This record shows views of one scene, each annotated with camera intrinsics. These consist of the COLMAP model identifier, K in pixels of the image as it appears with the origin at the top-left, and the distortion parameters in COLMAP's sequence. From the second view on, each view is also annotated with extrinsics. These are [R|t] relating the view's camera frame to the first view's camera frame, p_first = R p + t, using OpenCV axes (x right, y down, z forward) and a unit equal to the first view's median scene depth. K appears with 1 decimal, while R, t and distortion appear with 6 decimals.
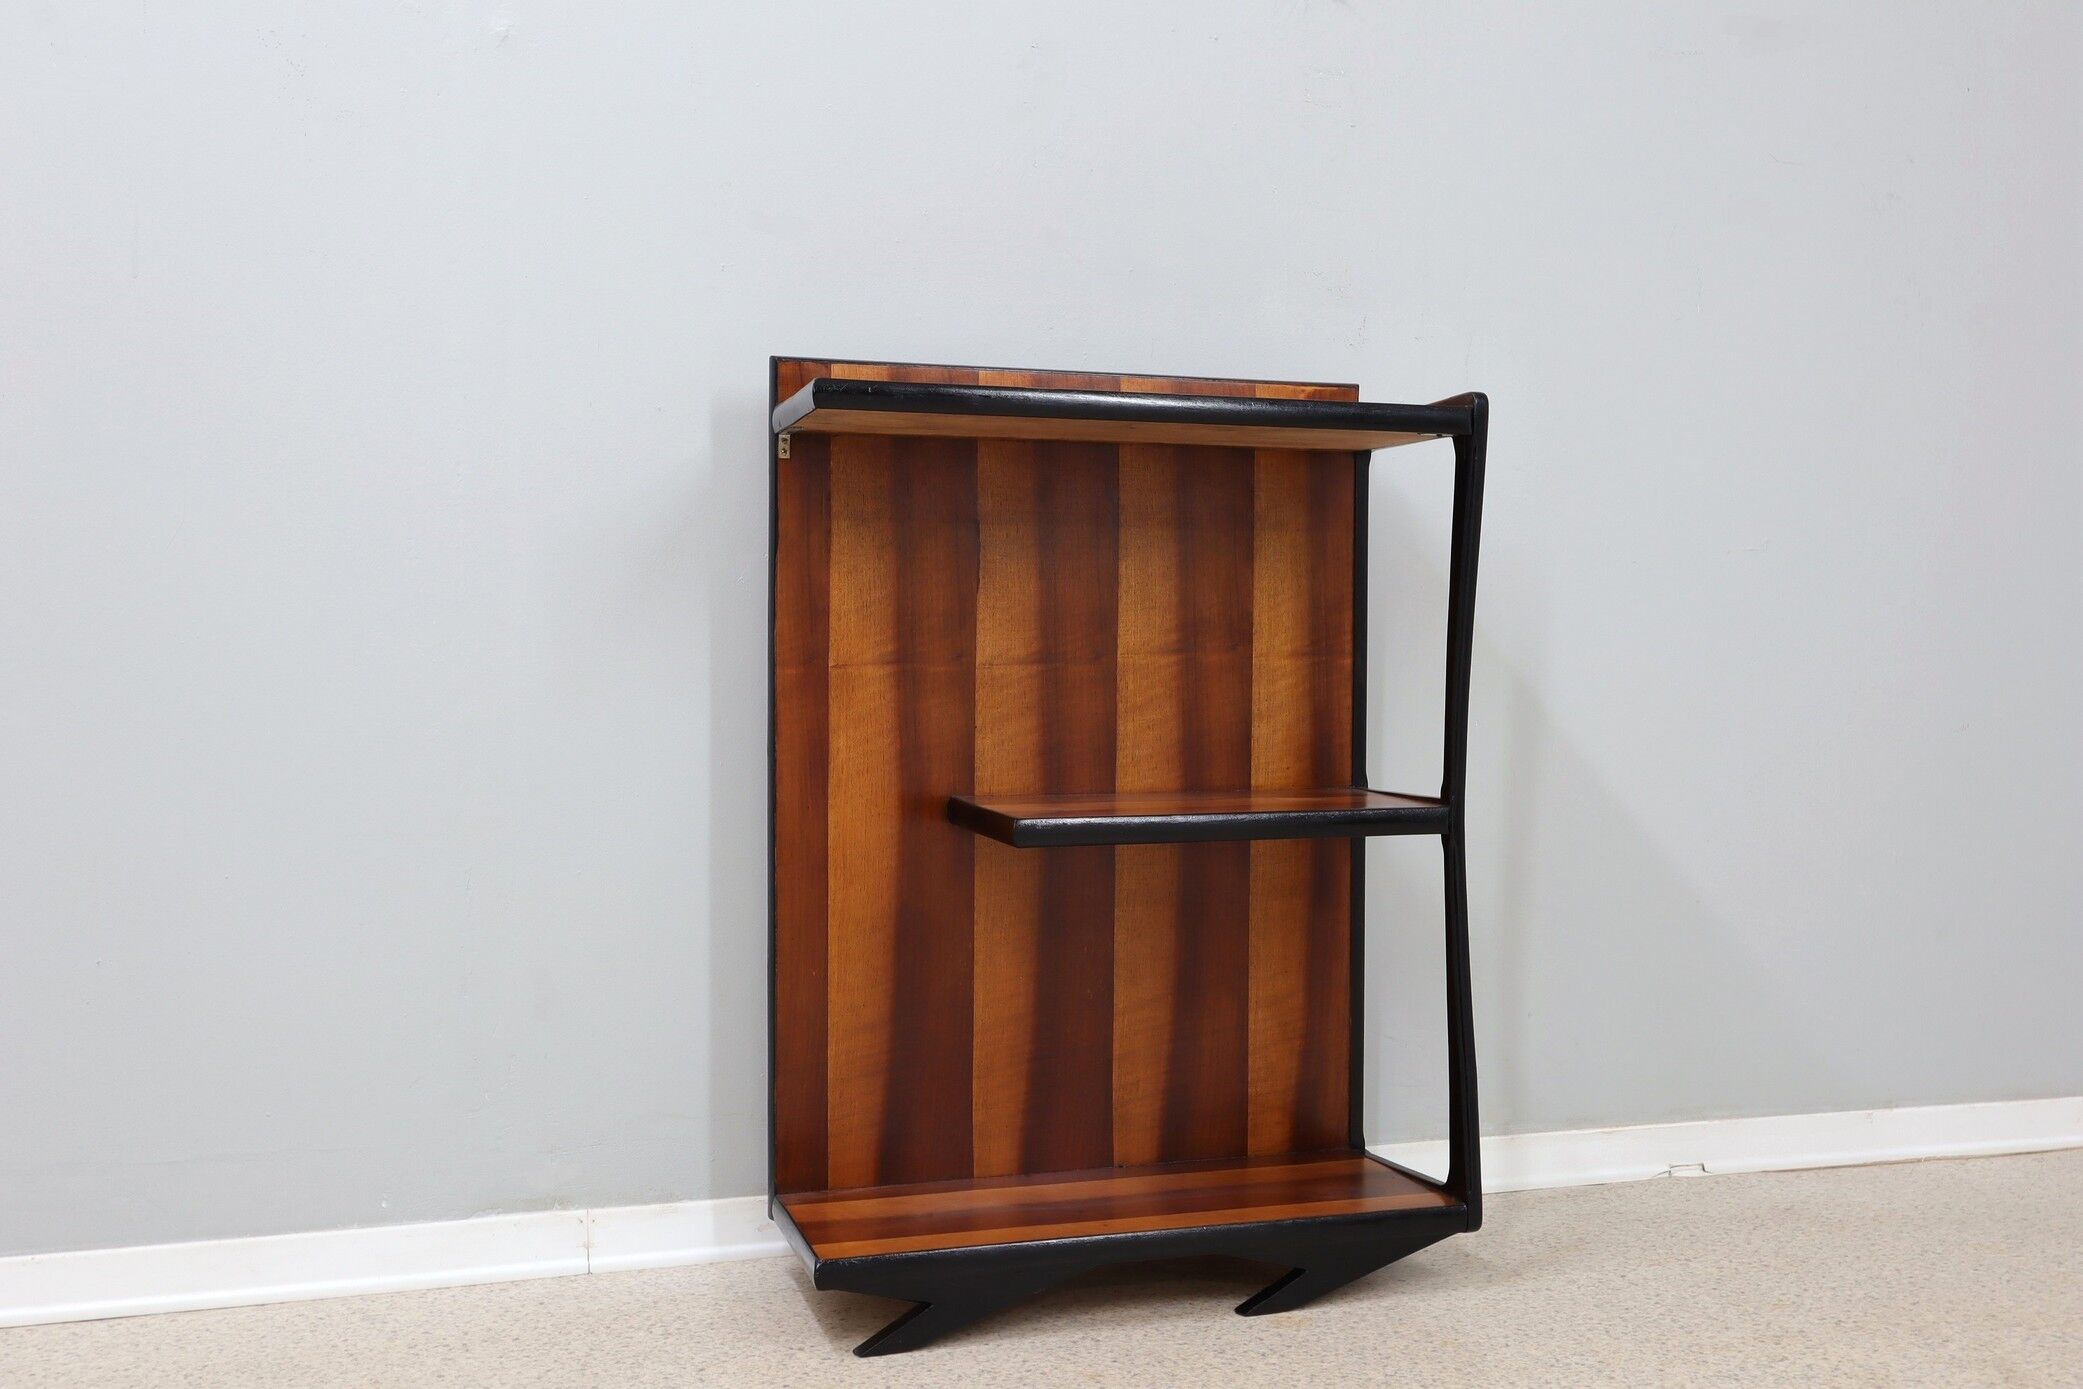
lens RADIAL K [[2251.4, 0, 979.4], [0, 2251.4, 708.7], [0, 0, 1]] dist [0.001534, 0.000000]
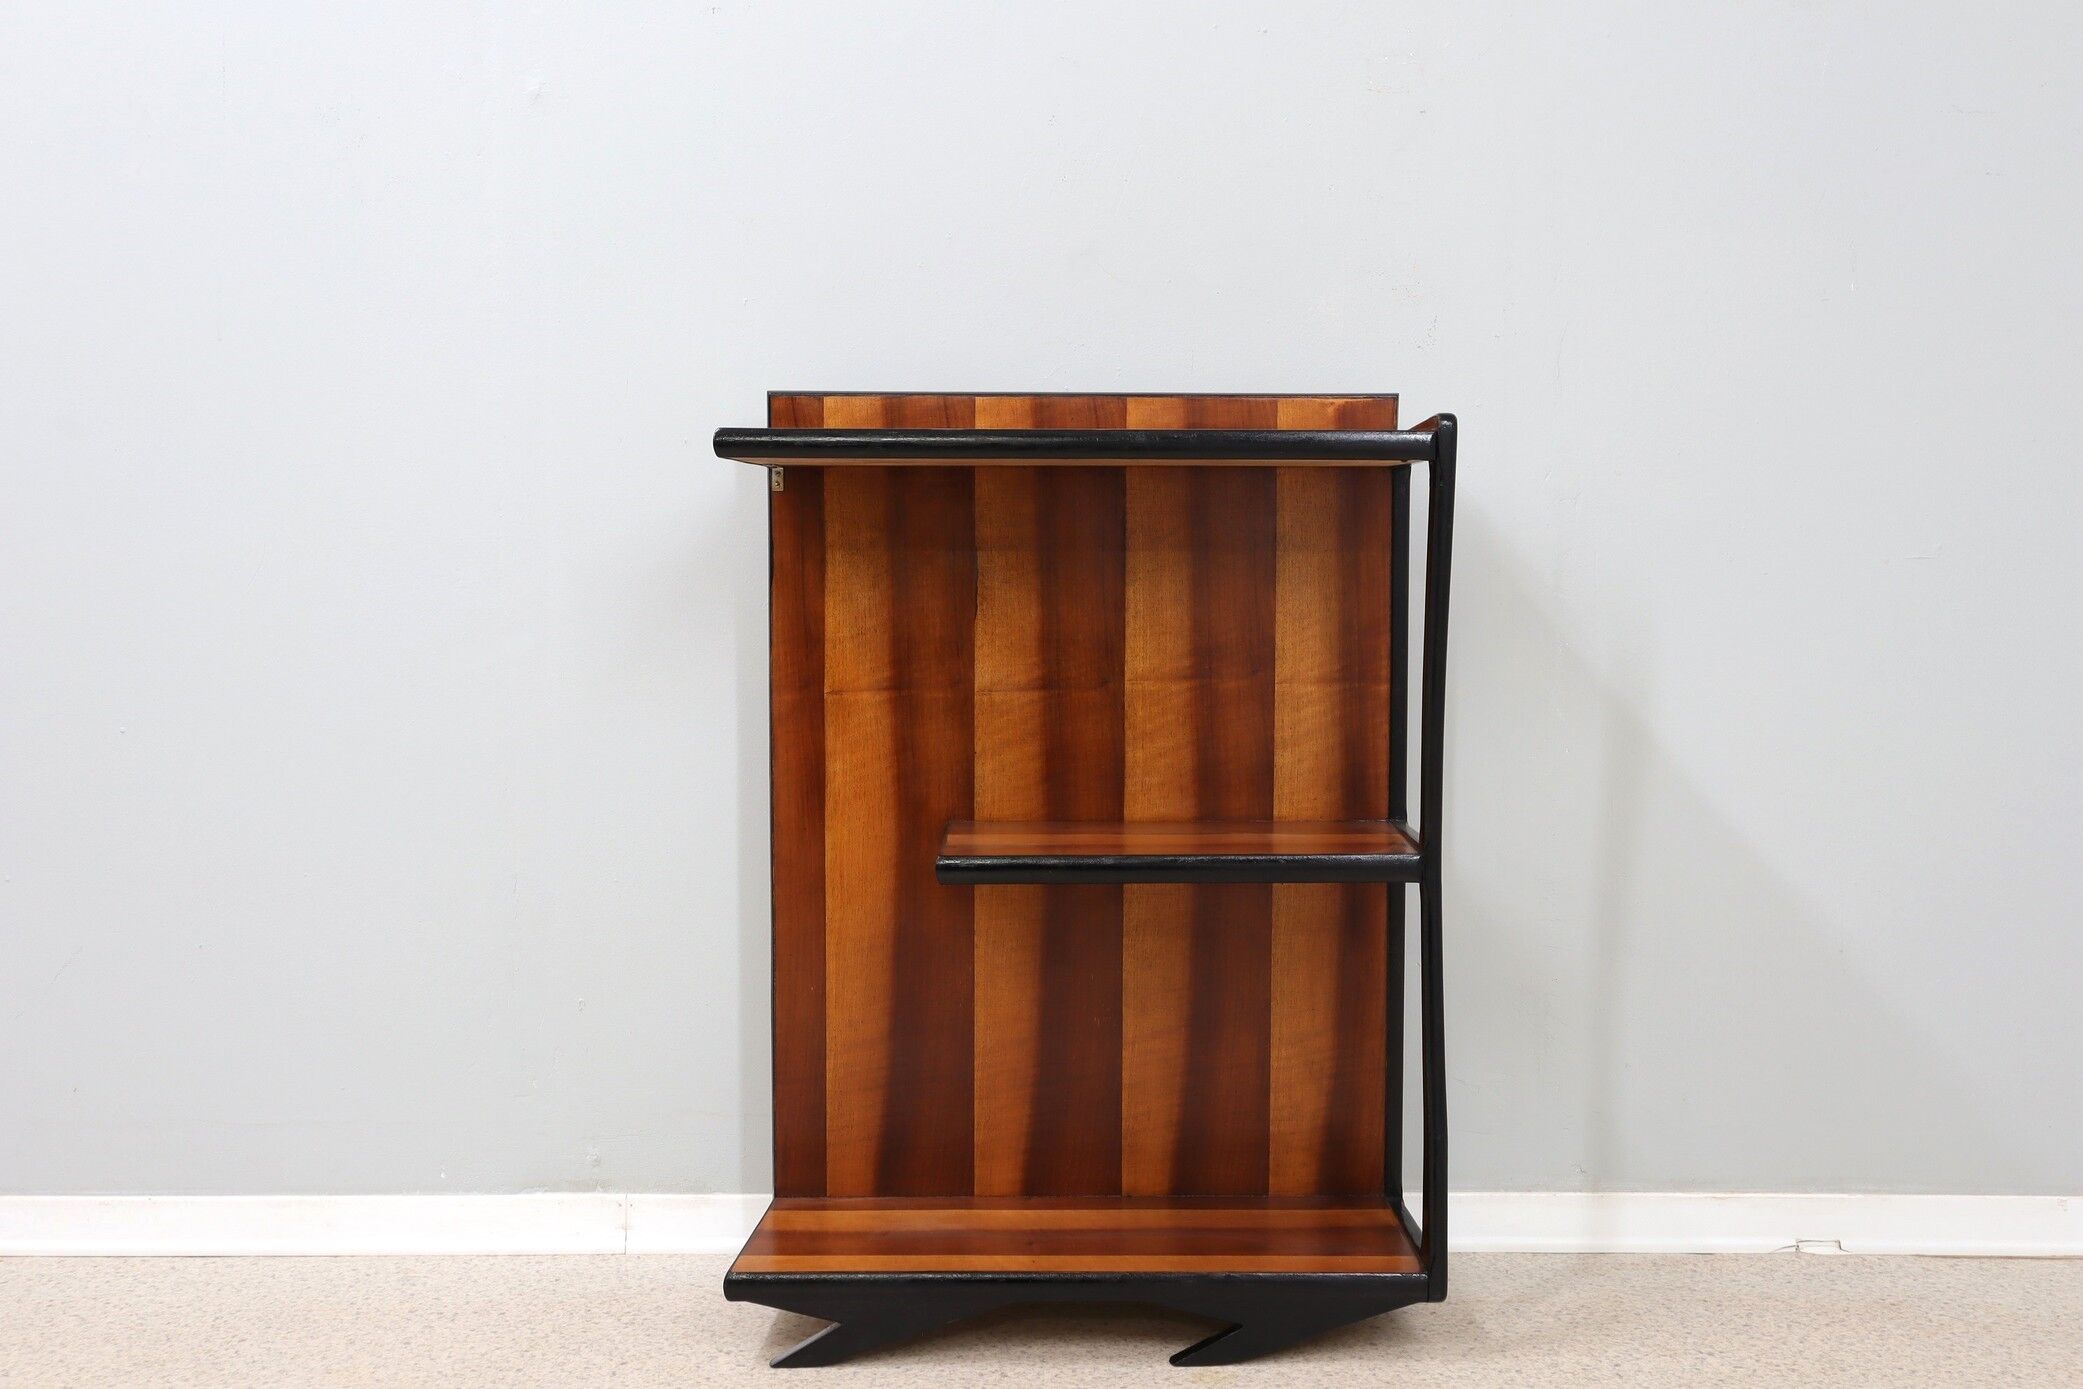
lens RADIAL K [[2251.4, 0, 1020.5], [0, 2251.4, 712.4], [0, 0, 1]] dist [0.001534, 0.000000]
pose [[0.946829, 0.019446, -0.321148, 0.337548], [-0.005715, 0.999031, 0.043644, -0.053431], [0.321685, -0.039489, 0.946023, 0.056202]]
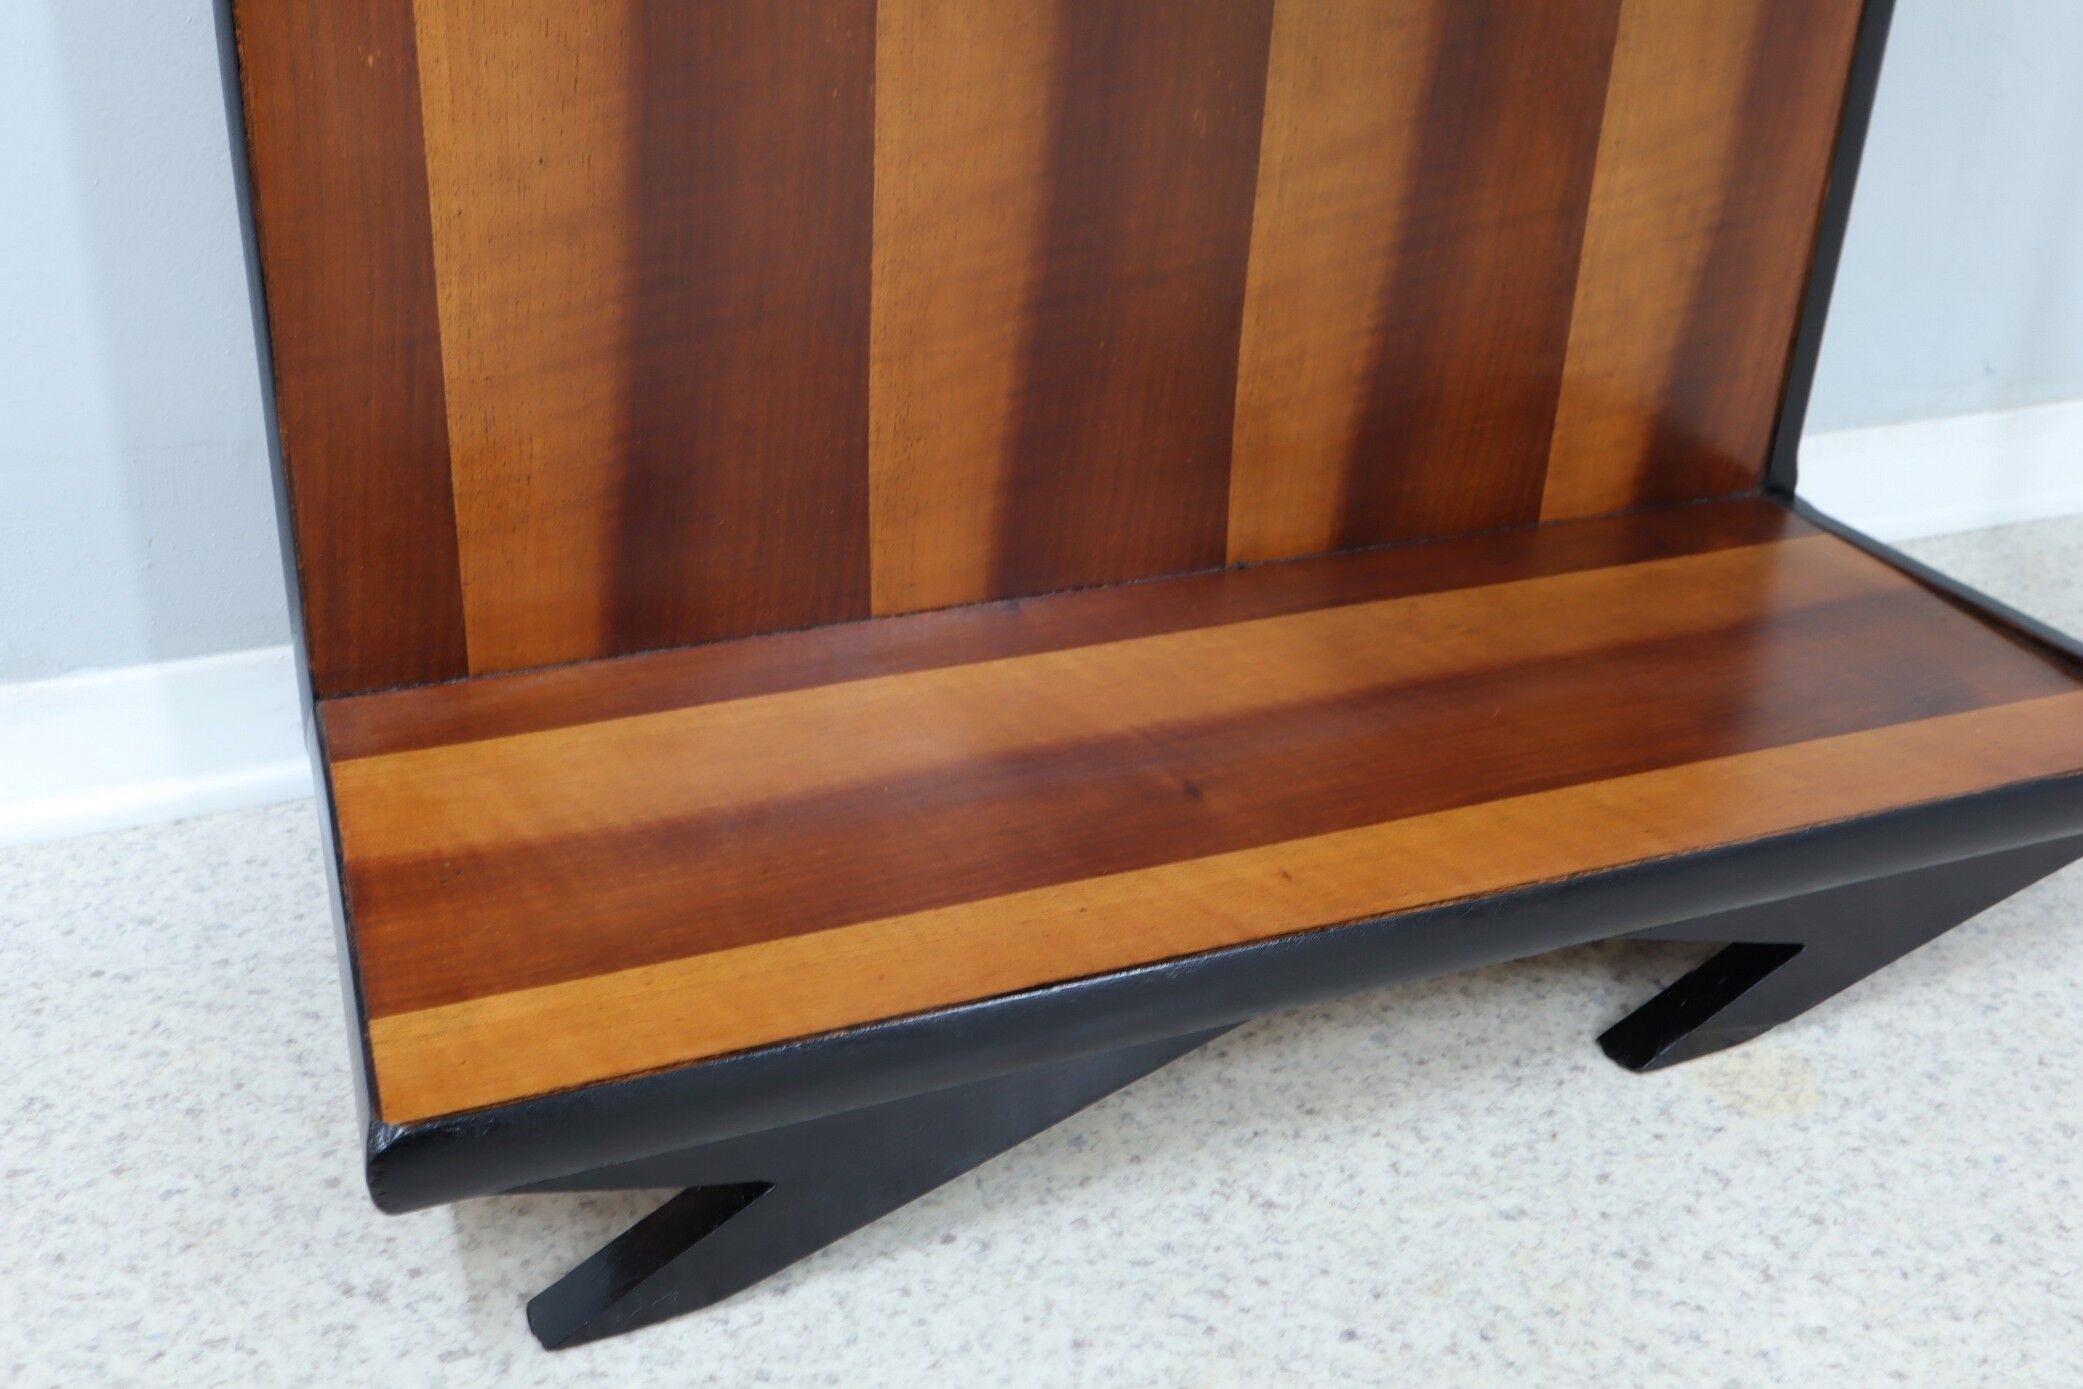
lens RADIAL K [[2251.4, 0, 1044.6], [0, 2251.4, 726.0], [0, 0, 1]] dist [0.001534, 0.000000]
pose [[0.994496, -0.005940, 0.104604, -0.013072], [-0.041850, 0.892765, 0.448575, 0.054140], [-0.096052, -0.450484, 0.887602, 0.652803]]
